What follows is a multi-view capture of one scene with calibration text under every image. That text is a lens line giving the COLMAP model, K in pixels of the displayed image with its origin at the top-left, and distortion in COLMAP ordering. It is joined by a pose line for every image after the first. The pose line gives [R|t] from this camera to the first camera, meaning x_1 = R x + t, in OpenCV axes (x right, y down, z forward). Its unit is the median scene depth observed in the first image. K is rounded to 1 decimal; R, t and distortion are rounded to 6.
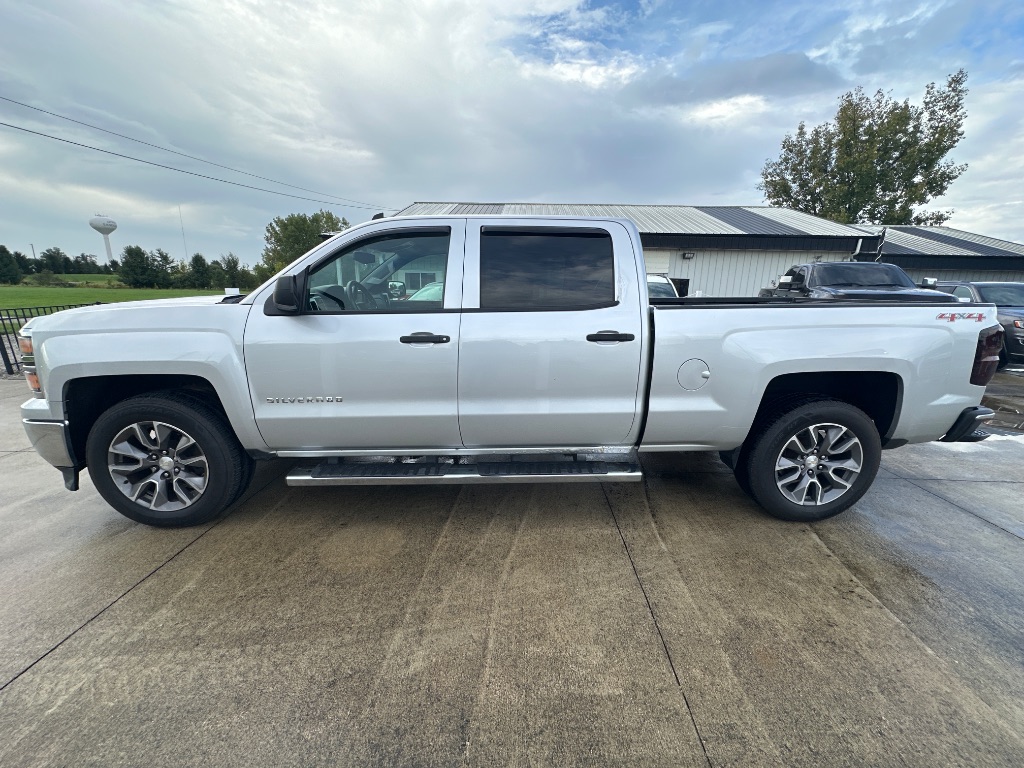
lens RADIAL K [[401.8, 0, 512.0], [0, 401.8, 384.0], [0, 0, 1]] dist [0.000838, -0.000059]
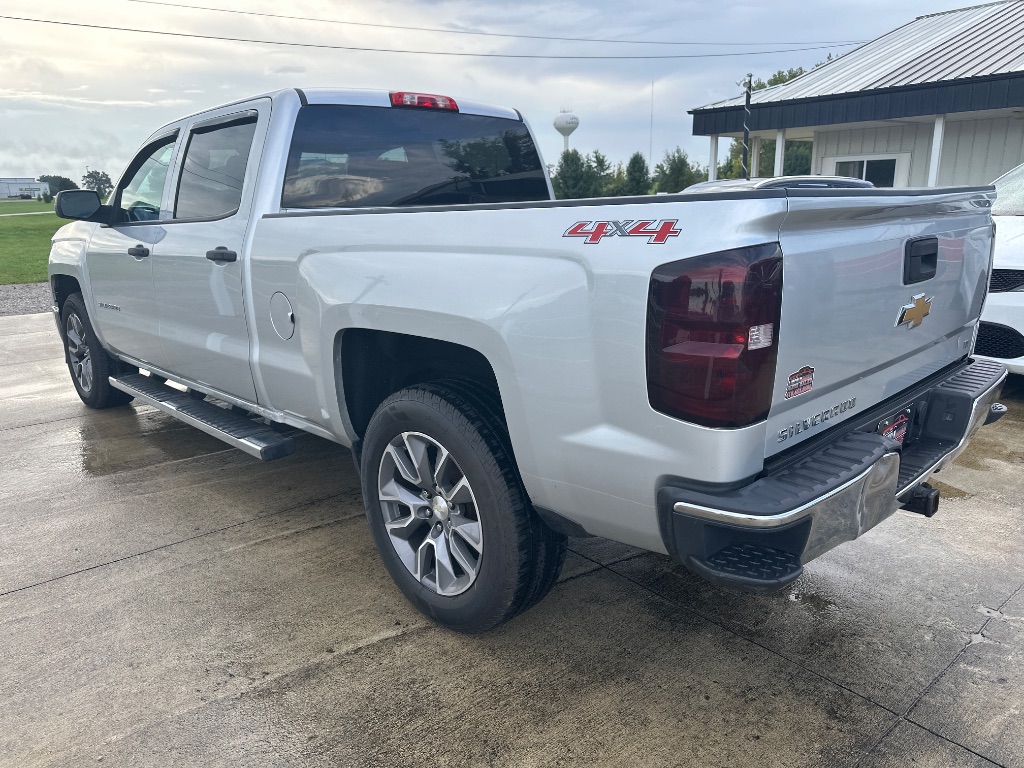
lens RADIAL K [[729.5, 0, 512.0], [0, 729.5, 384.0], [0, 0, 1]] dist [0.052941, -0.045460]
pose [[0.662258, 0.156180, -0.732818, 1.539659], [-0.145542, 0.986220, 0.078657, -0.058001], [0.735004, 0.054565, 0.675864, 0.431506]]
